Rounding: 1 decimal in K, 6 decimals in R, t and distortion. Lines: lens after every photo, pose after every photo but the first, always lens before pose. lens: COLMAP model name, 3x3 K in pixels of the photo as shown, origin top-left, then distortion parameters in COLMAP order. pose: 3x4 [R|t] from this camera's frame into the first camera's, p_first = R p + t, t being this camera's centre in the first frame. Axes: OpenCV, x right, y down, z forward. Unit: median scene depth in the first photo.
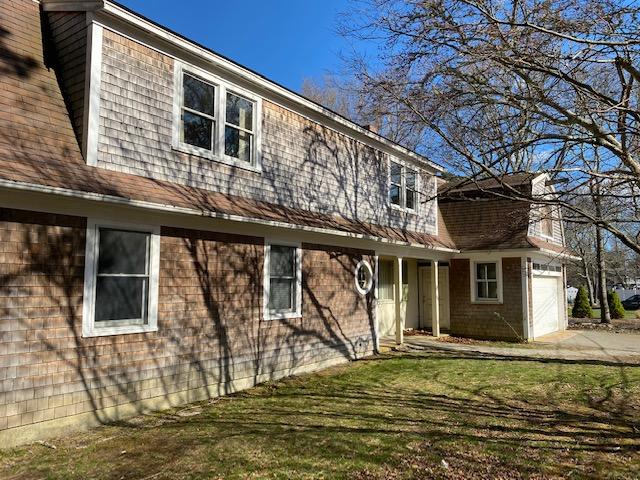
lens RADIAL K [[503.8, 0, 320.0], [0, 503.8, 240.0], [0, 0, 1]] dist [0.068501, 0.005076]
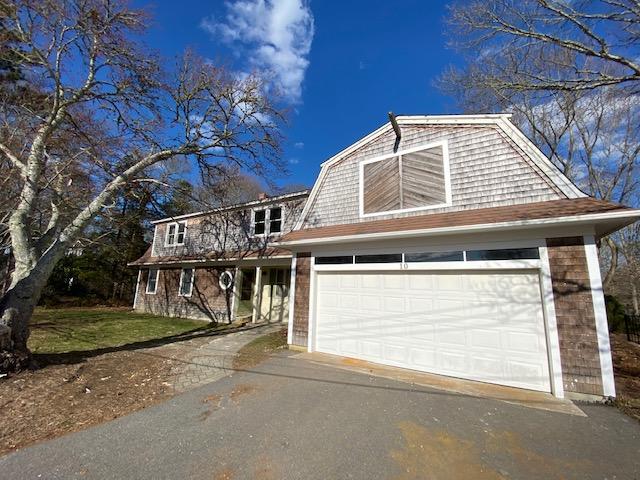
lens RADIAL K [[256.9, 0, 320.0], [0, 256.9, 240.0], [0, 0, 1]] dist [0.000199, 0.000010]
pose [[0.100686, -0.193081, -0.976003, 1.180063], [0.057398, 0.980482, -0.188045, 0.137547], [0.993261, -0.037087, 0.109803, 1.339785]]
